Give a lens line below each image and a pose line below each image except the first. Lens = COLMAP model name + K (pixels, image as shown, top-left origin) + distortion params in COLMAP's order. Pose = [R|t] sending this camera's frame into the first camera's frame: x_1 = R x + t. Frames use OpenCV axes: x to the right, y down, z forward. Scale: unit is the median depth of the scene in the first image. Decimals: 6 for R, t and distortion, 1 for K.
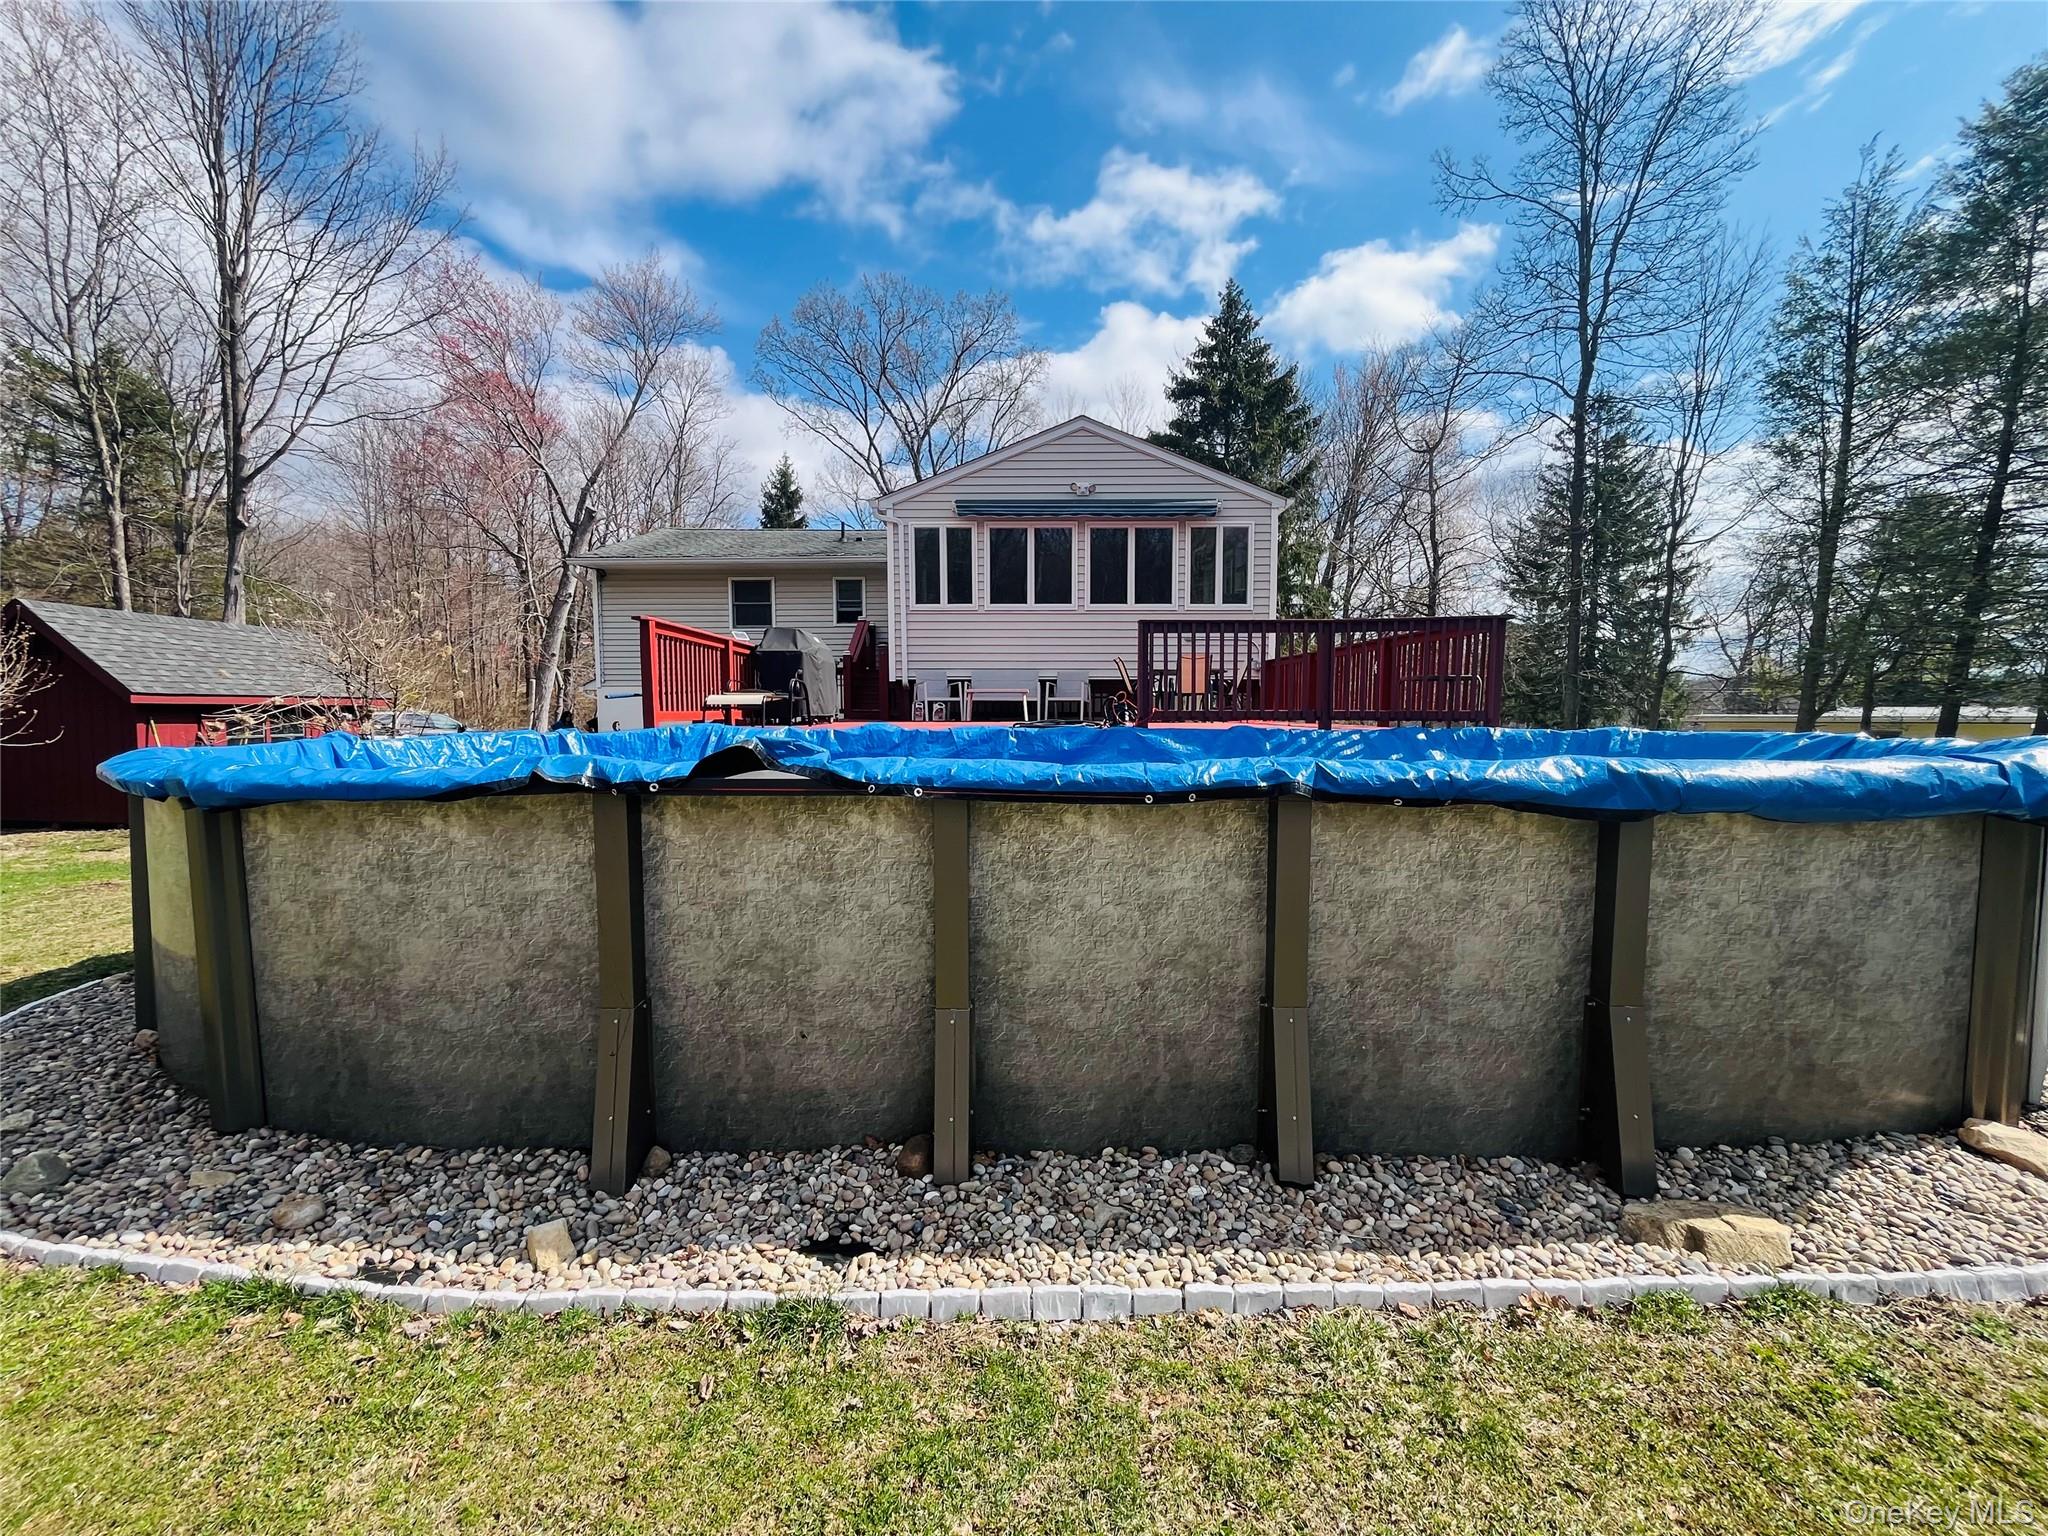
lens RADIAL K [[832.7, 0, 1028.1], [0, 832.7, 771.1], [0, 0, 1]] dist [-0.005631, -0.000921]
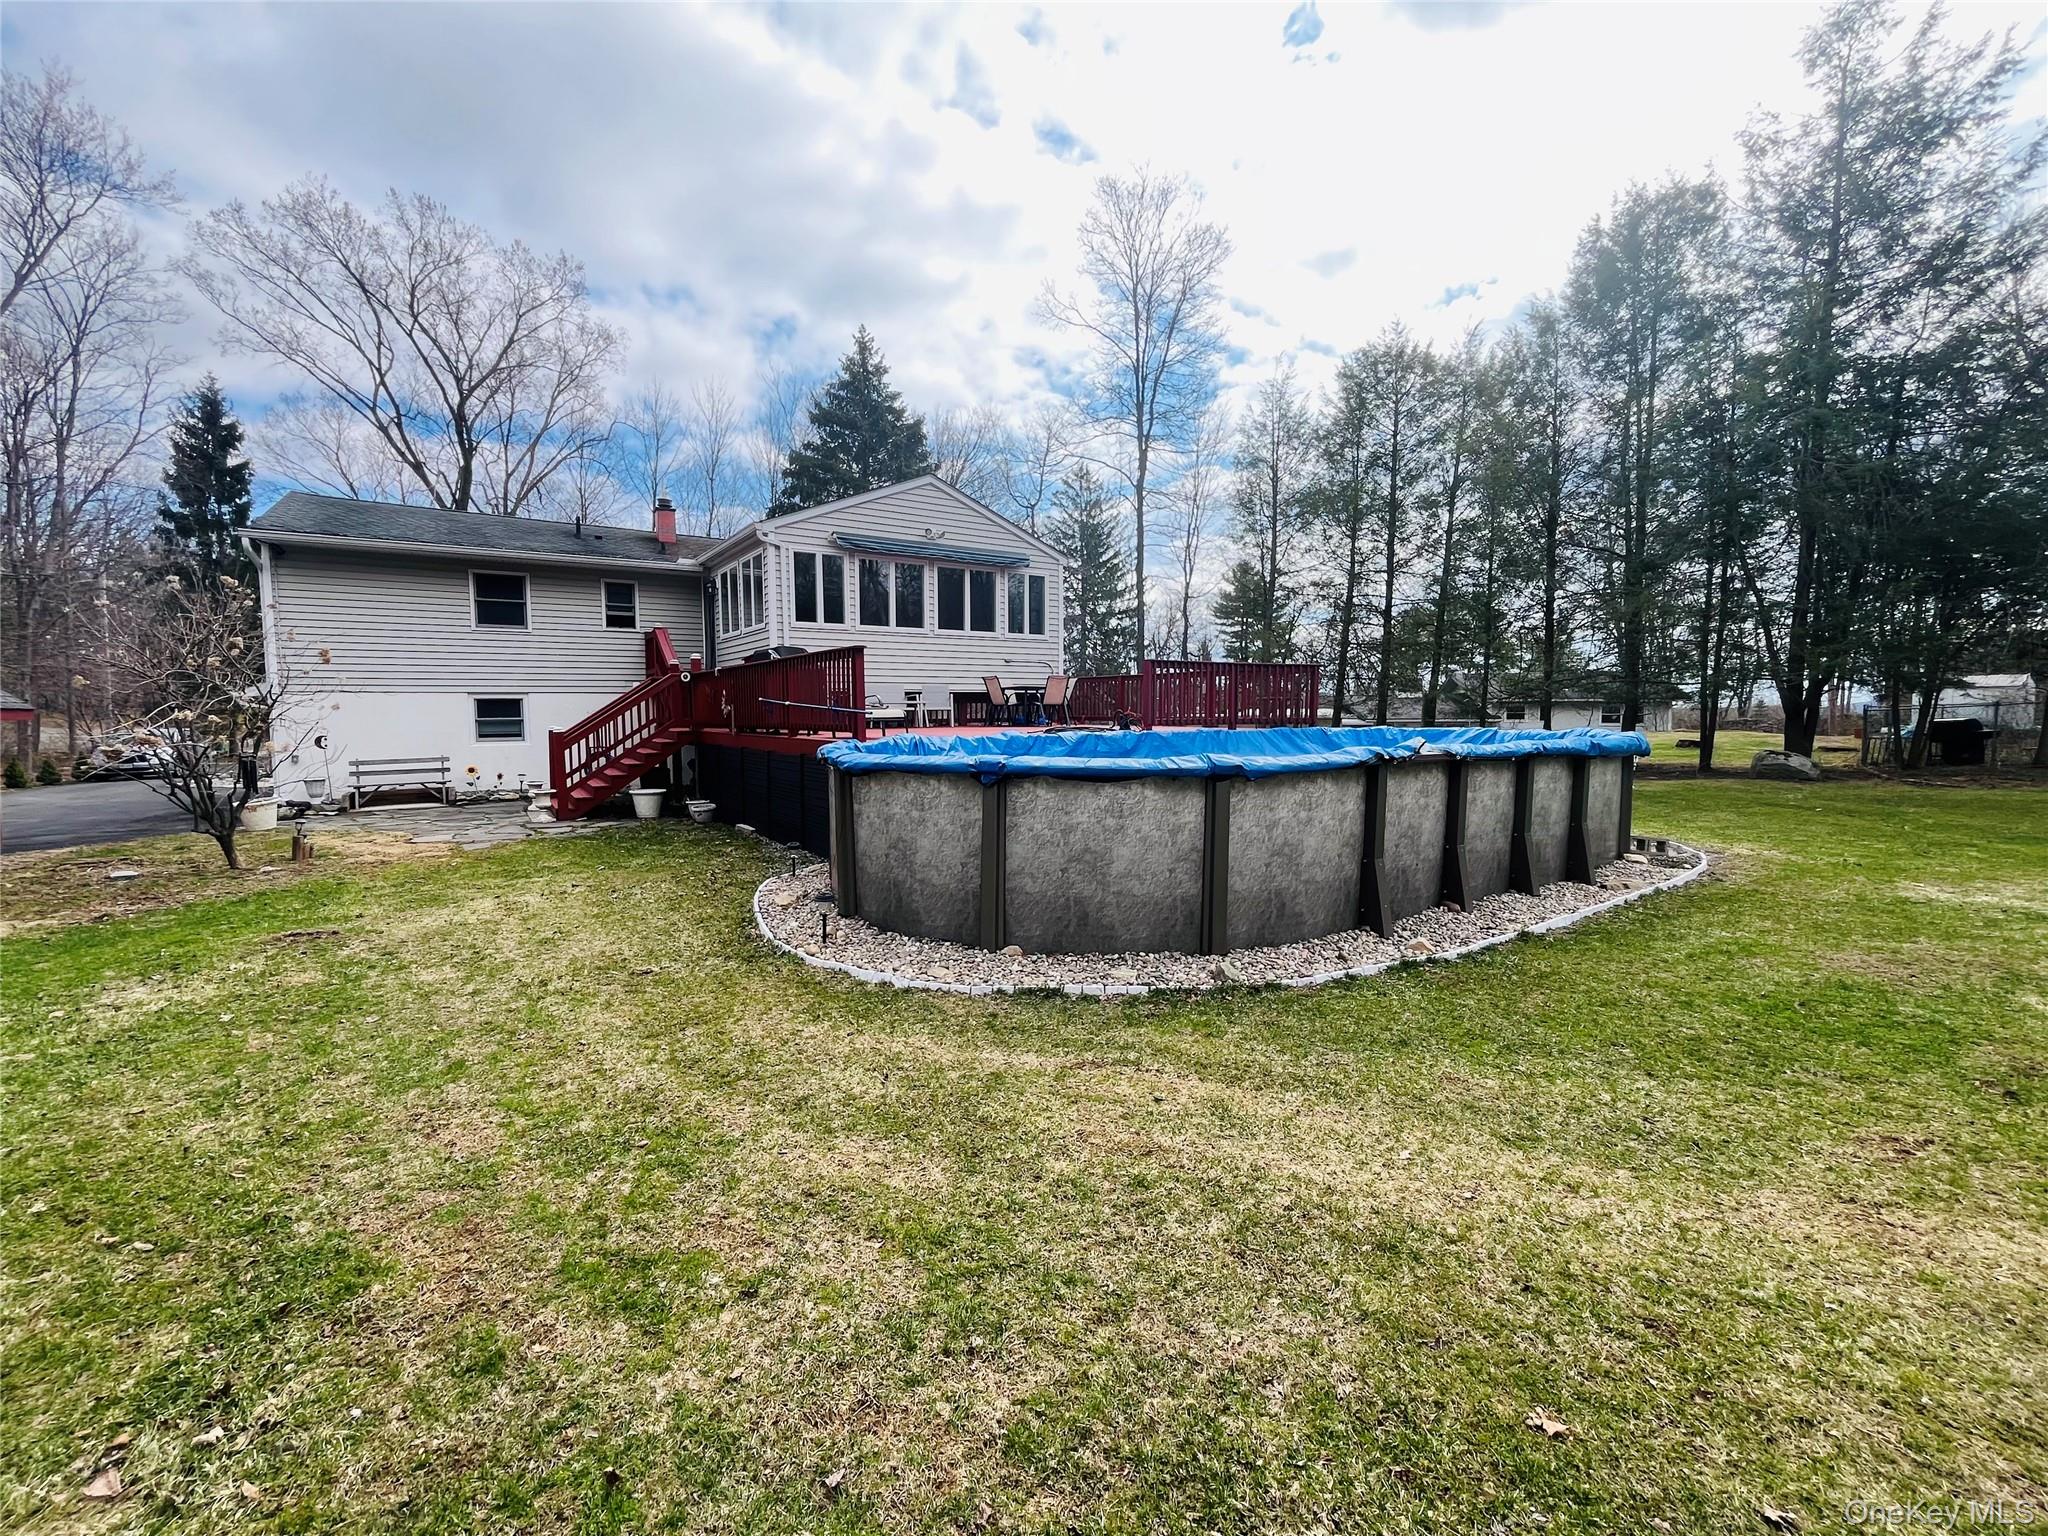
lens RADIAL K [[832.7, 0, 1022.3], [0, 832.7, 767.3], [0, 0, 1]] dist [-0.005631, -0.000921]
pose [[0.829206, -0.041823, 0.557376, -0.504785], [0.045426, 0.998940, 0.007376, -0.004518], [-0.557093, 0.019203, 0.830228, -0.065607]]
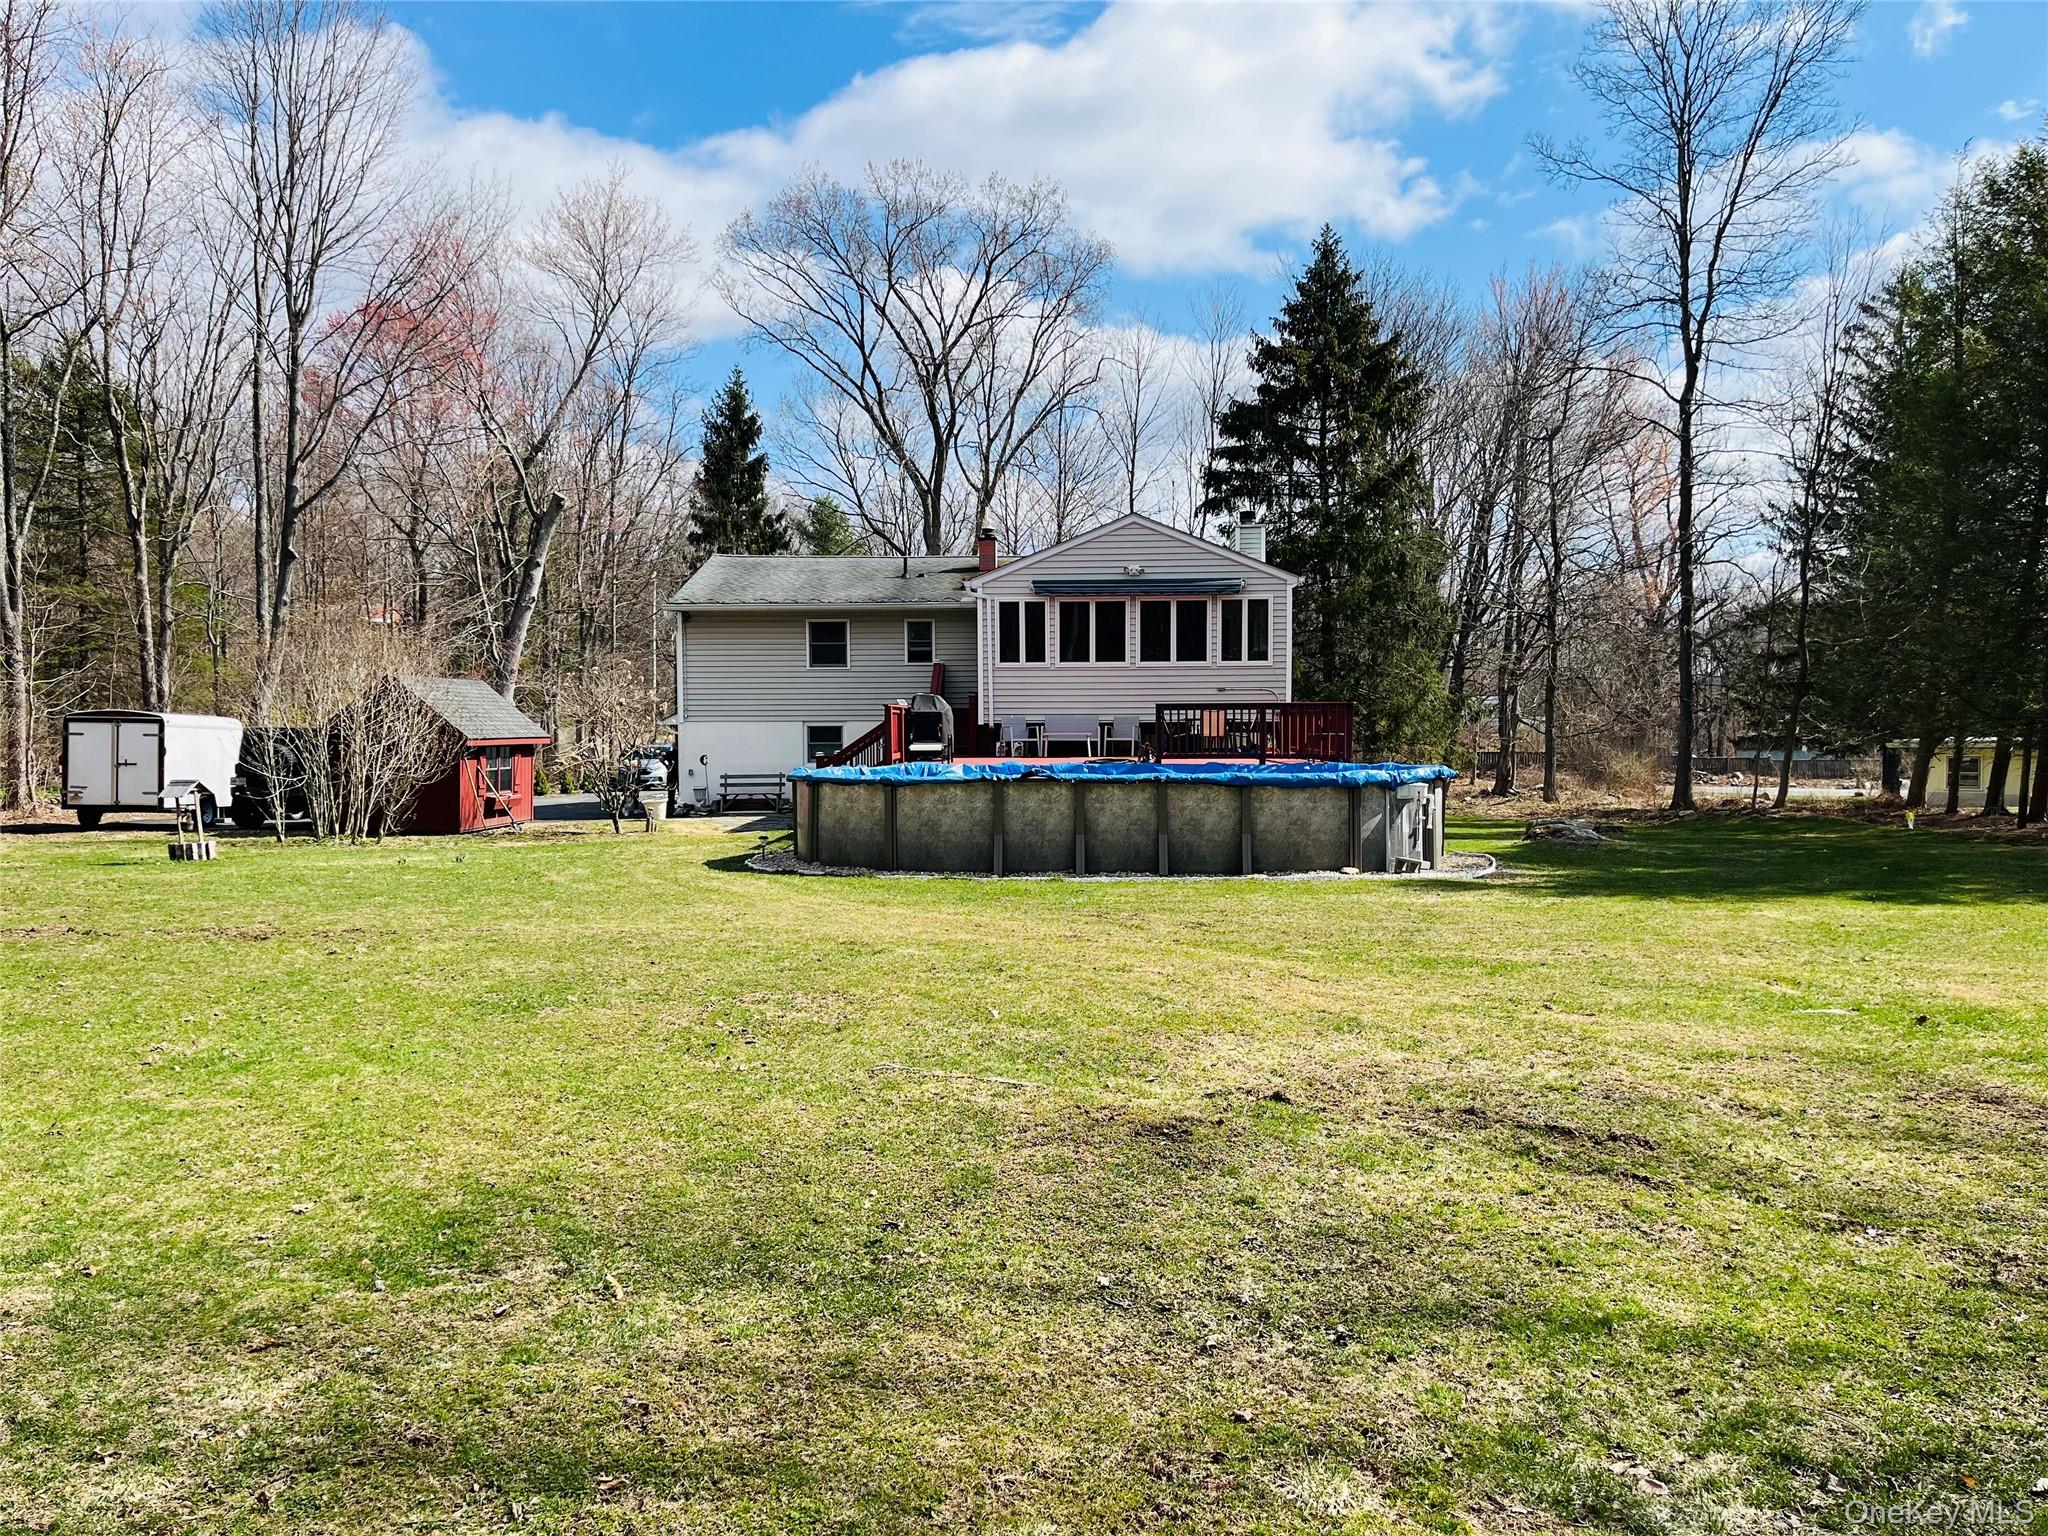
lens RADIAL K [[1562.3, 0, 1024.2], [0, 1562.3, 777.0], [0, 0, 1]] dist [0.052352, -0.006891]
pose [[0.999431, -0.002318, -0.033653, -0.020600], [0.001099, 0.999343, -0.036223, 0.055862], [0.033715, 0.036165, 0.998777, -1.325588]]
